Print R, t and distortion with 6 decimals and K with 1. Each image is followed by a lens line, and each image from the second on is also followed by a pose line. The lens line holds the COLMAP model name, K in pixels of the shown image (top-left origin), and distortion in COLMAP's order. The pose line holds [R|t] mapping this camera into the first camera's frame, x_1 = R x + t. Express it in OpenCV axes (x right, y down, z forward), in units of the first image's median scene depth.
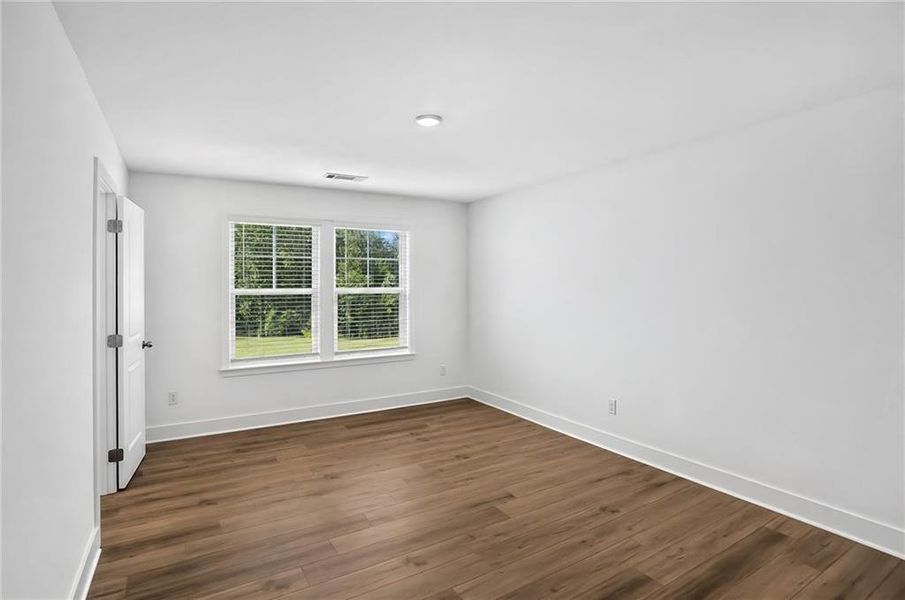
lens RADIAL K [[454.9, 0, 449.8], [0, 454.9, 295.3], [0, 0, 1]] dist [-0.014432, 0.002181]
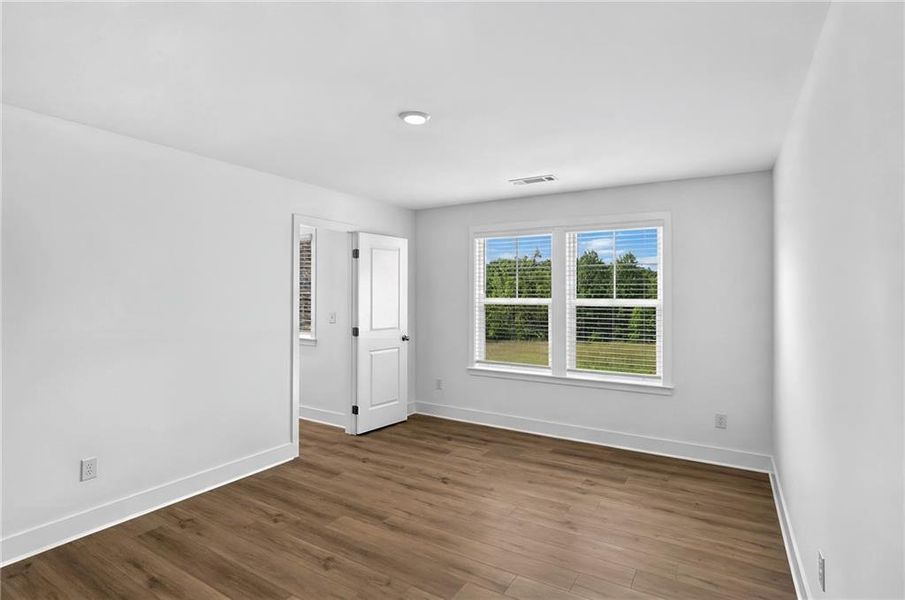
lens RADIAL K [[471.7, 0, 450.1], [0, 471.7, 296.7], [0, 0, 1]] dist [-0.004104, 0.000492]
pose [[0.468108, 0.008539, -0.883630, 0.511781], [-0.025847, 0.999658, -0.004032, -0.010528], [0.883293, 0.024727, 0.468168, 0.369824]]
